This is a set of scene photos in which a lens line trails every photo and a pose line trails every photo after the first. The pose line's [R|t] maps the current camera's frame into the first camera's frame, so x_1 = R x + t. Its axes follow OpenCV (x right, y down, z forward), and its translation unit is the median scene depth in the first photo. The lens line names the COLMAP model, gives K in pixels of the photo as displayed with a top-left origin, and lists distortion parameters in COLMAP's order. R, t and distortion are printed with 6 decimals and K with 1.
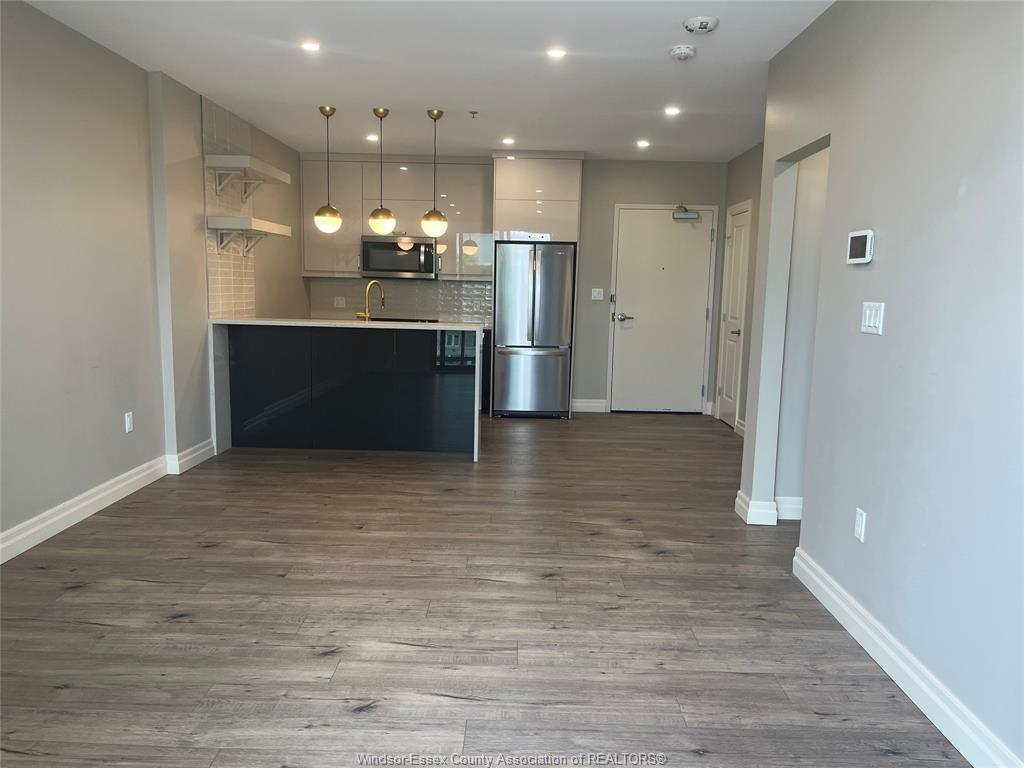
lens RADIAL K [[778.6, 0, 516.9], [0, 778.6, 383.1], [0, 0, 1]] dist [0.060617, -0.082144]
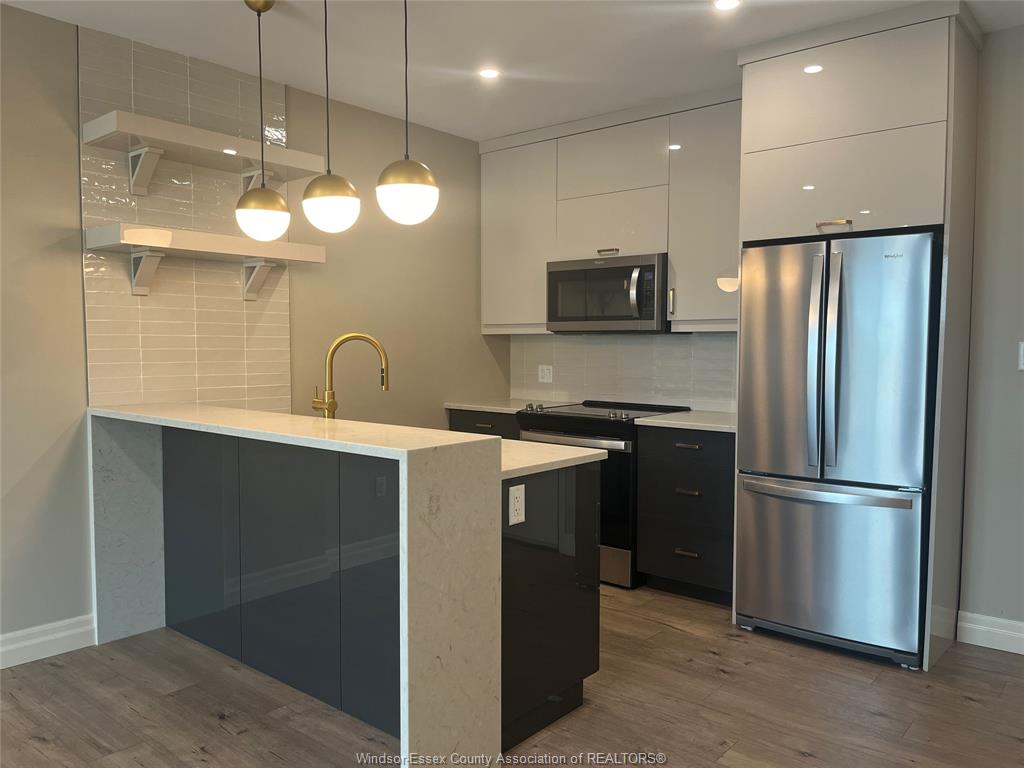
lens RADIAL K [[778.6, 0, 513.6], [0, 778.6, 386.6], [0, 0, 1]] dist [0.060617, -0.082144]
pose [[0.770659, 0.012504, -0.637126, 0.216531], [-0.064248, 0.996238, -0.058161, -0.083041], [0.634001, 0.085756, 0.768562, 0.752139]]
